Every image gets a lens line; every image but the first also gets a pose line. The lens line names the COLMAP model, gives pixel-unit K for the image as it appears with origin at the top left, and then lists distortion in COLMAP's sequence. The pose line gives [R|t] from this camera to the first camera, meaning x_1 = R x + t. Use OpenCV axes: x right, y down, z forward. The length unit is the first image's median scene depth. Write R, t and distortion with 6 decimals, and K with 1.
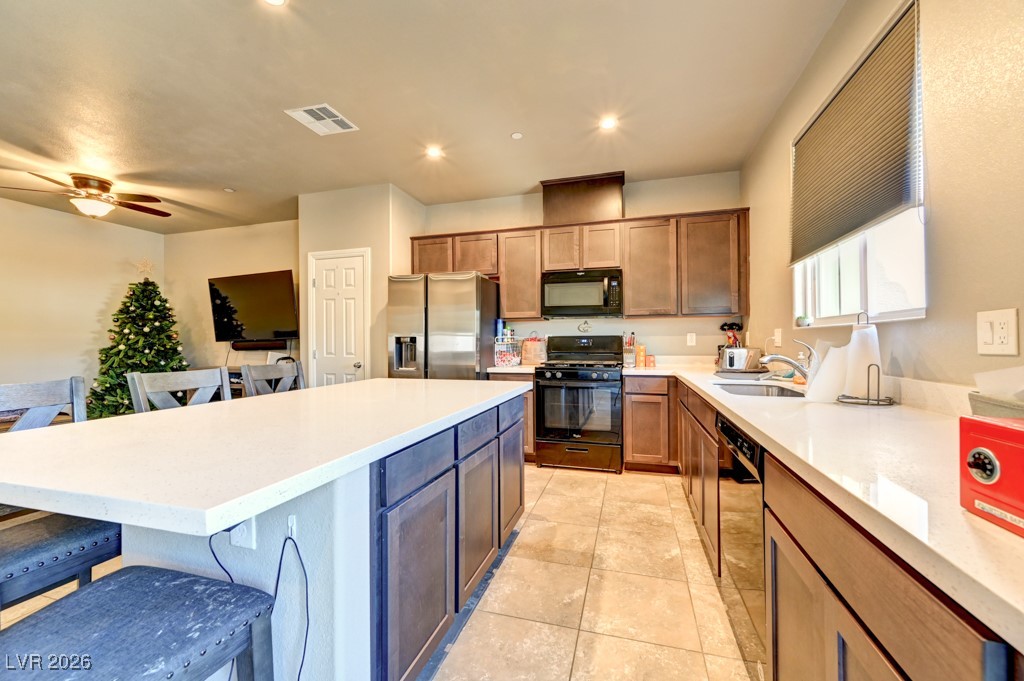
lens RADIAL K [[402.1, 0, 515.7], [0, 402.1, 339.2], [0, 0, 1]] dist [-0.001409, 0.000937]
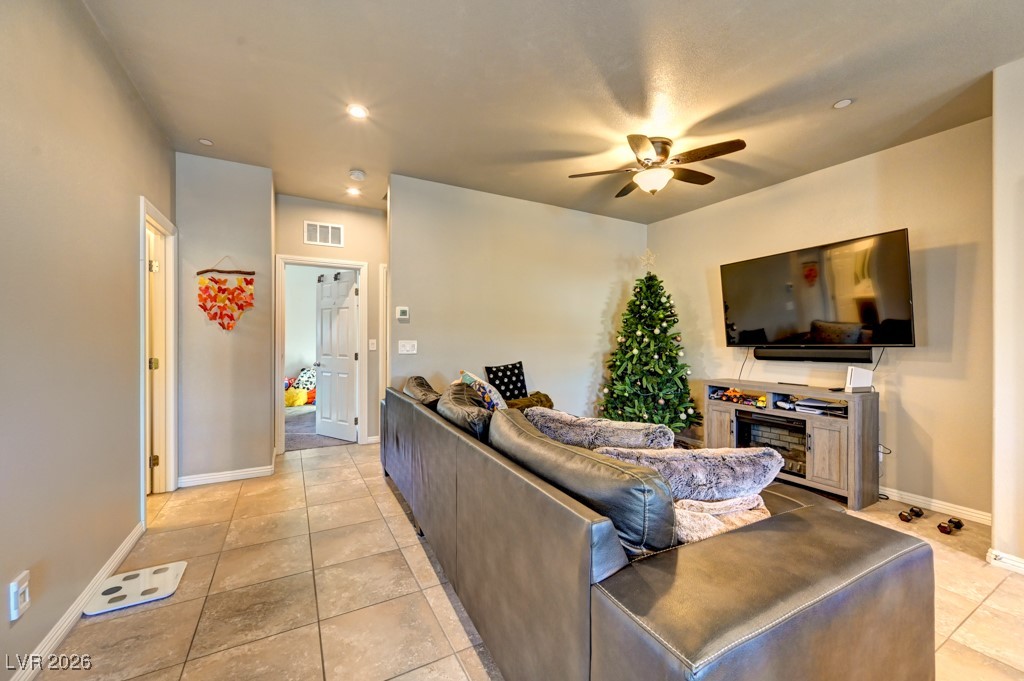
lens RADIAL K [[402.1, 0, 515.7], [0, 402.1, 339.2], [0, 0, 1]] dist [-0.001409, 0.000937]
pose [[0.714792, 0.011994, -0.699235, -0.683994], [-0.007329, 0.999926, 0.009660, -0.017127], [0.699299, -0.001780, 0.714827, 0.233950]]
